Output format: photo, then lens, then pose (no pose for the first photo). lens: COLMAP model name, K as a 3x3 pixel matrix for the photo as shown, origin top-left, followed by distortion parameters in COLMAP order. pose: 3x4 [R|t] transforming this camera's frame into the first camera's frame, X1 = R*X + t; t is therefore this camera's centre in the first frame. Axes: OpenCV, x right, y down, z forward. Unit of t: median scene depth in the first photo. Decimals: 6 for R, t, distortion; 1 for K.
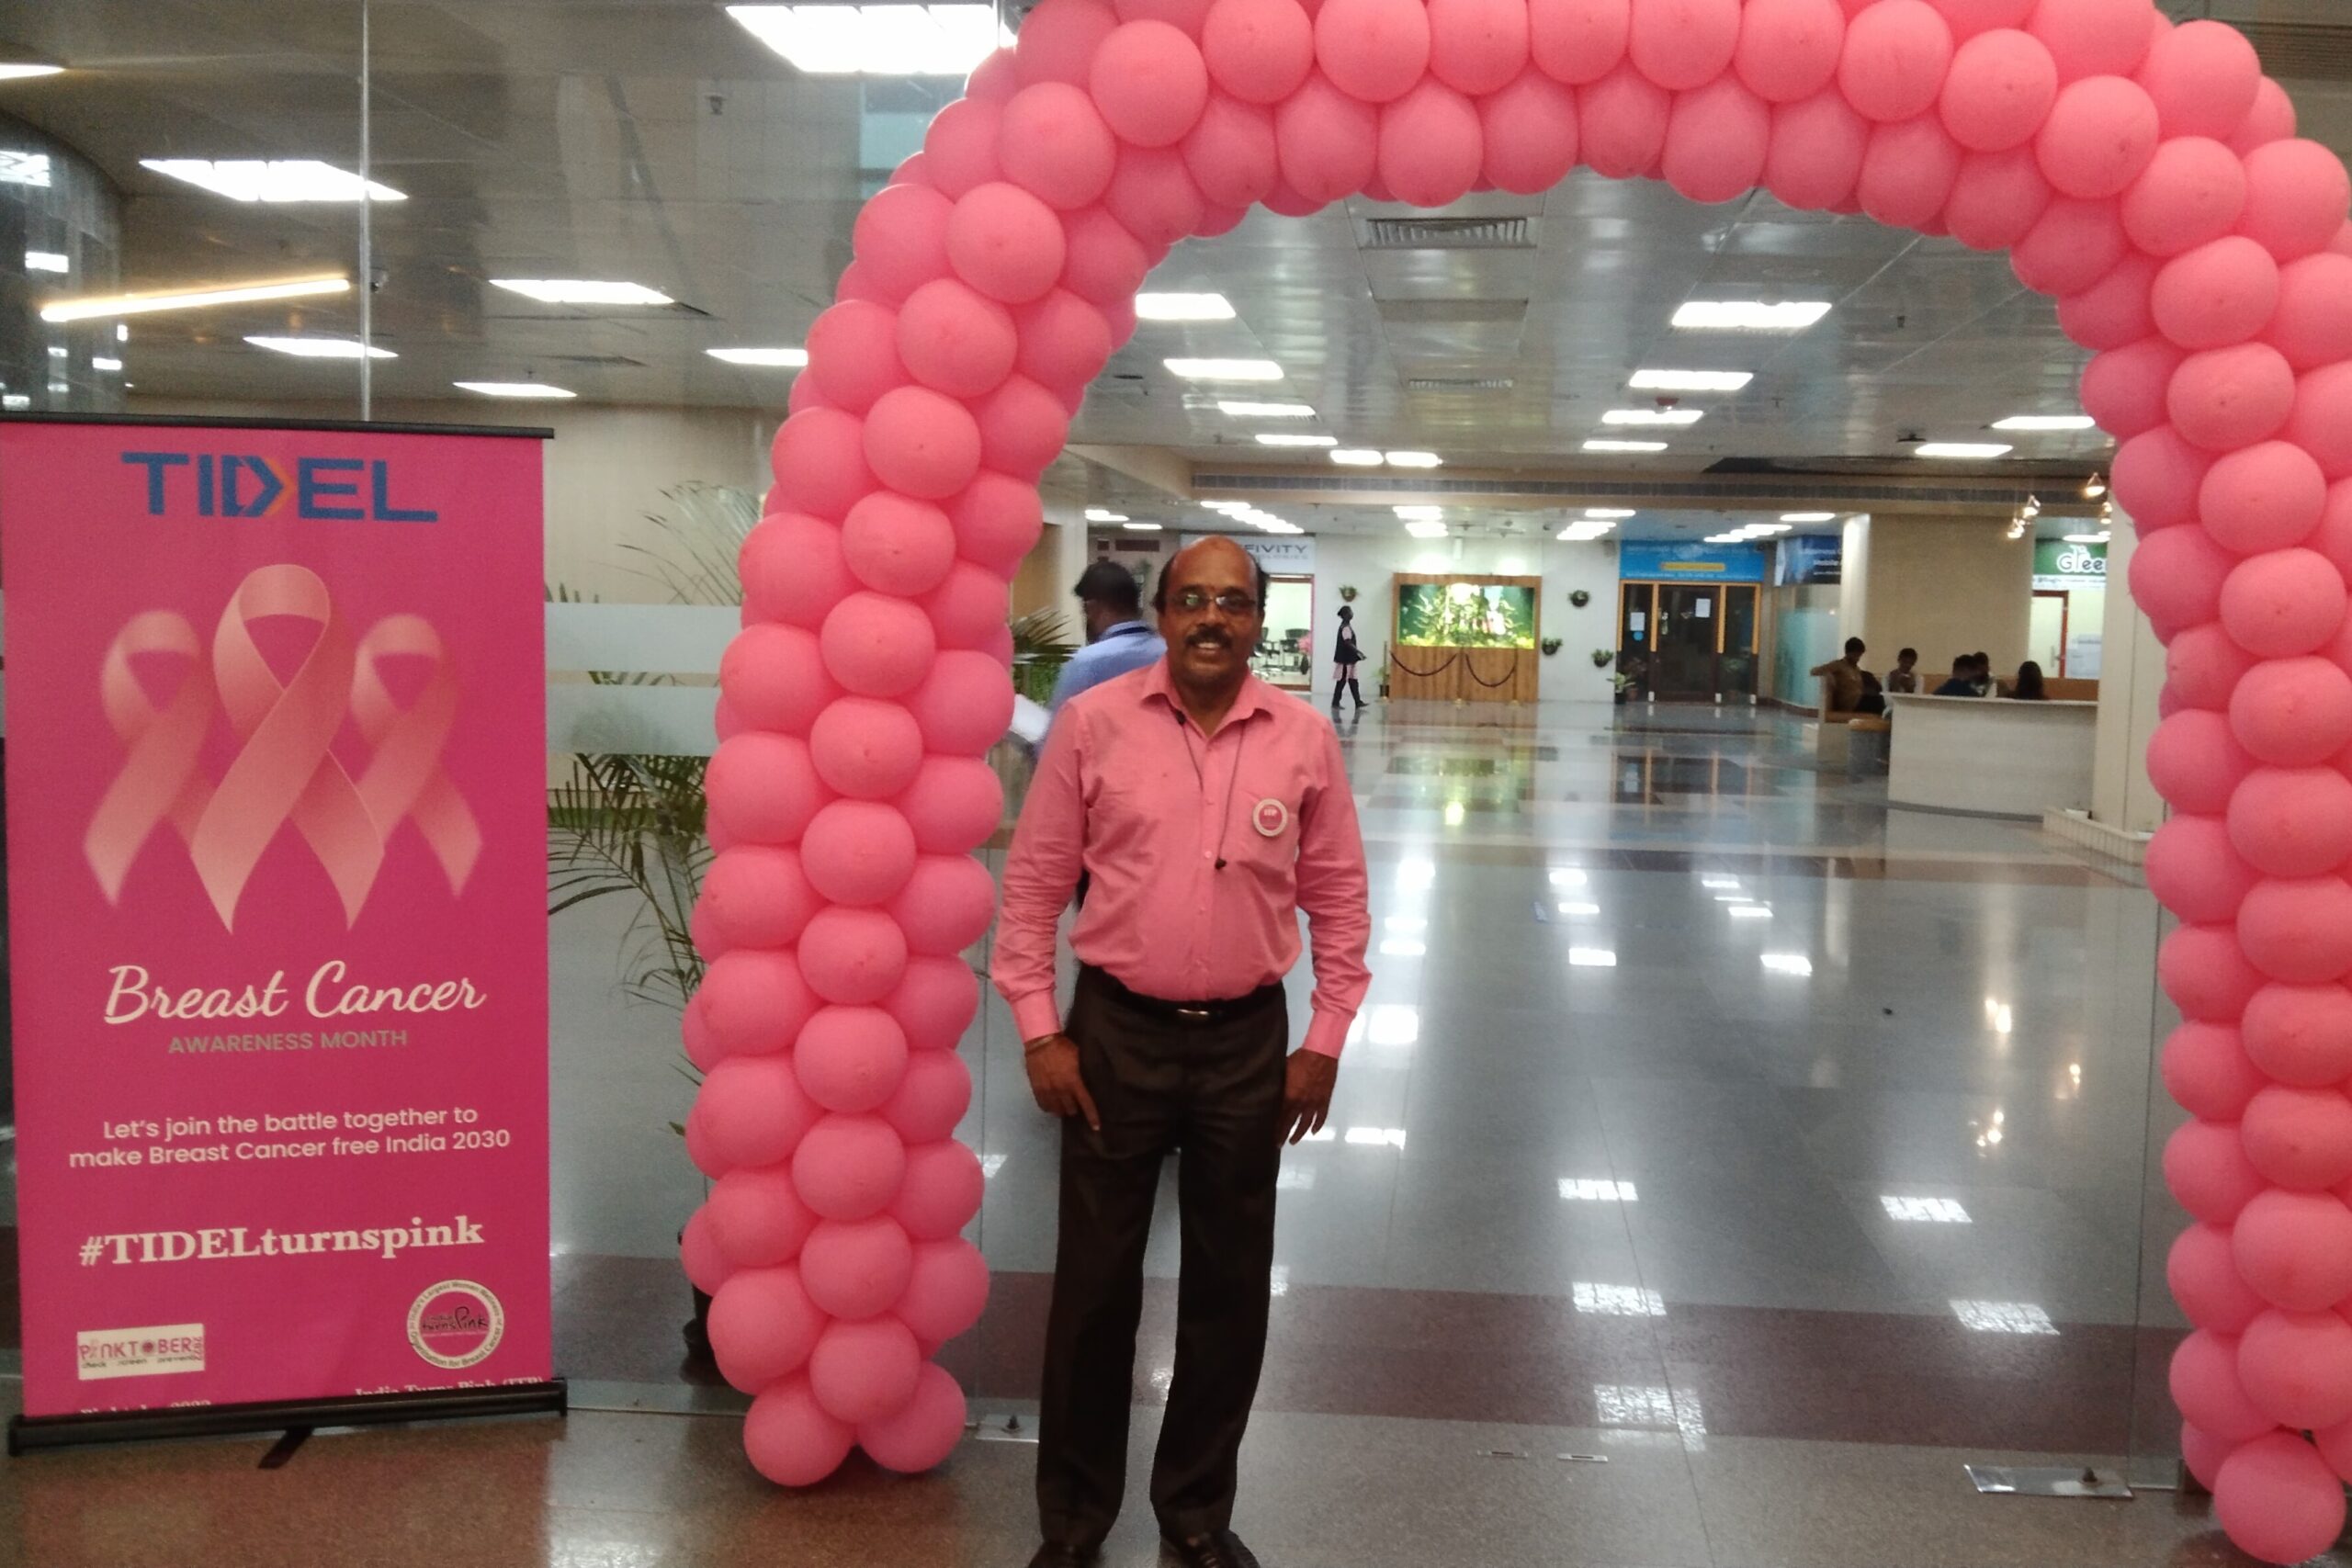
lens RADIAL K [[1826.8, 0, 1105.7], [0, 1826.8, 783.0], [0, 0, 1]] dist [0.005317, 0.010049]
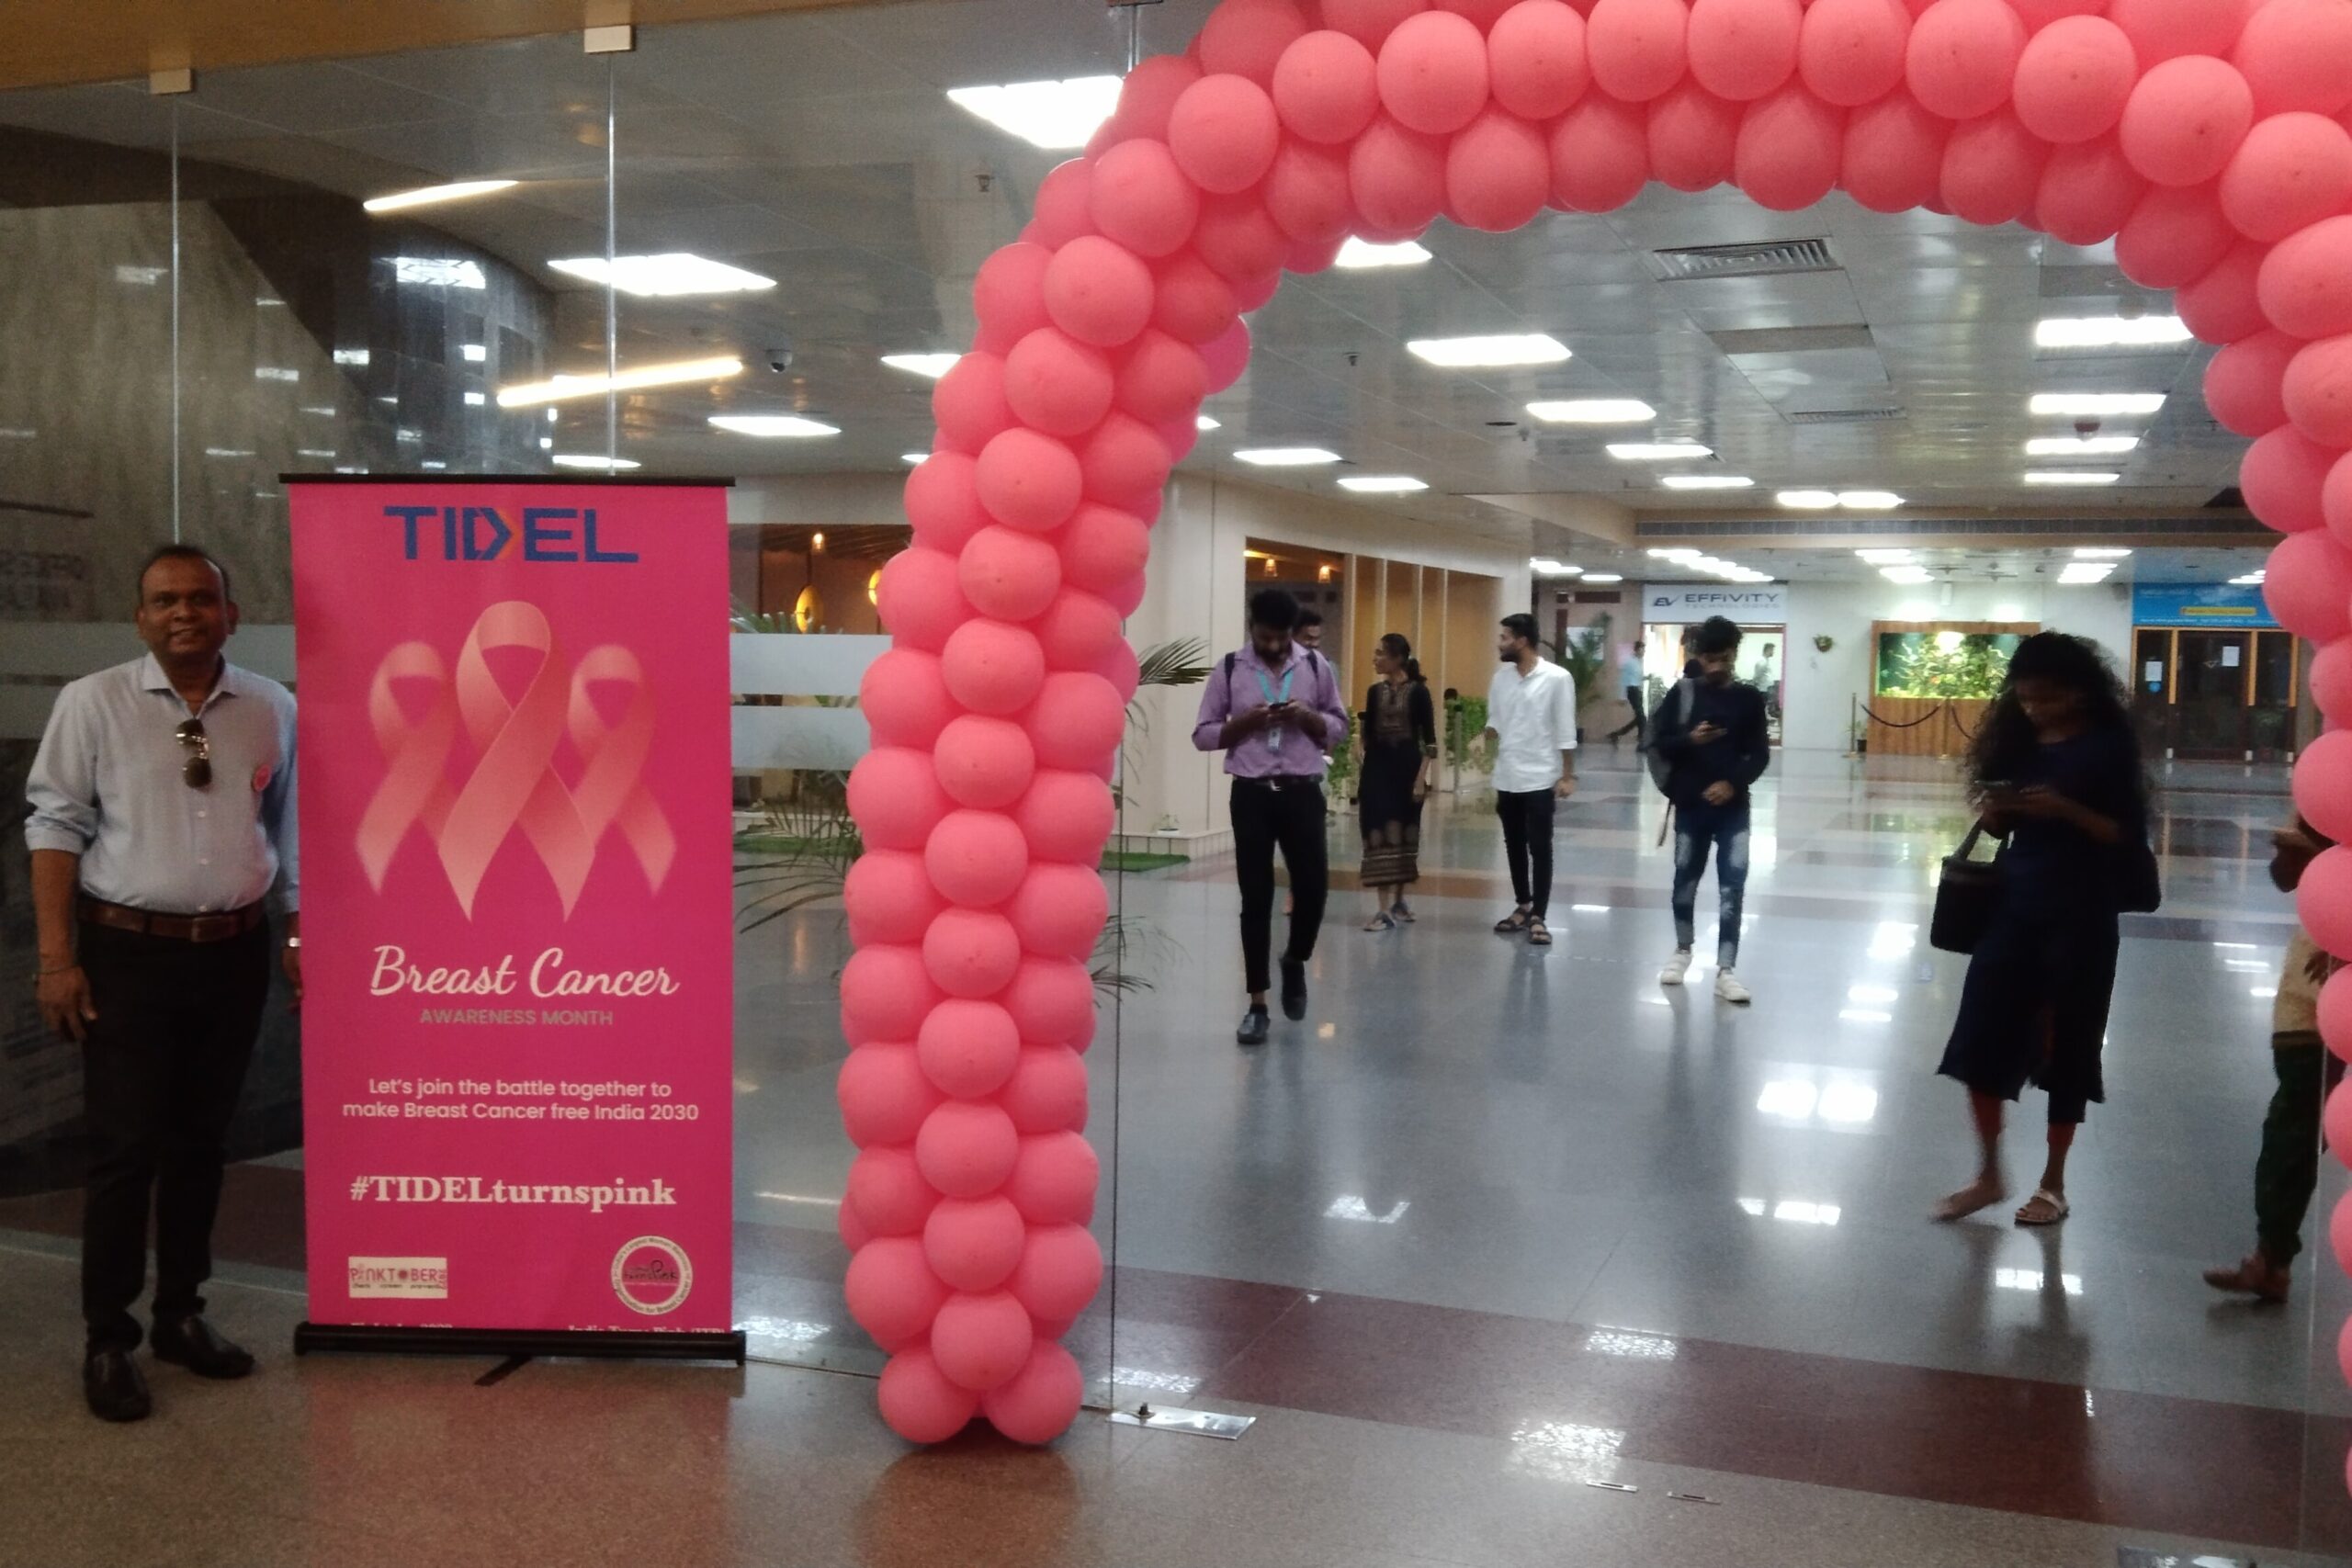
lens RADIAL K [[1831.8, 0, 1177.2], [0, 1831.8, 823.3], [0, 0, 1]] dist [0.000567, -0.001721]
pose [[0.975418, 0.012488, -0.220008, 0.207727], [-0.014539, 0.999865, -0.007706, 0.022390], [0.219881, 0.010716, 0.975468, -0.030776]]
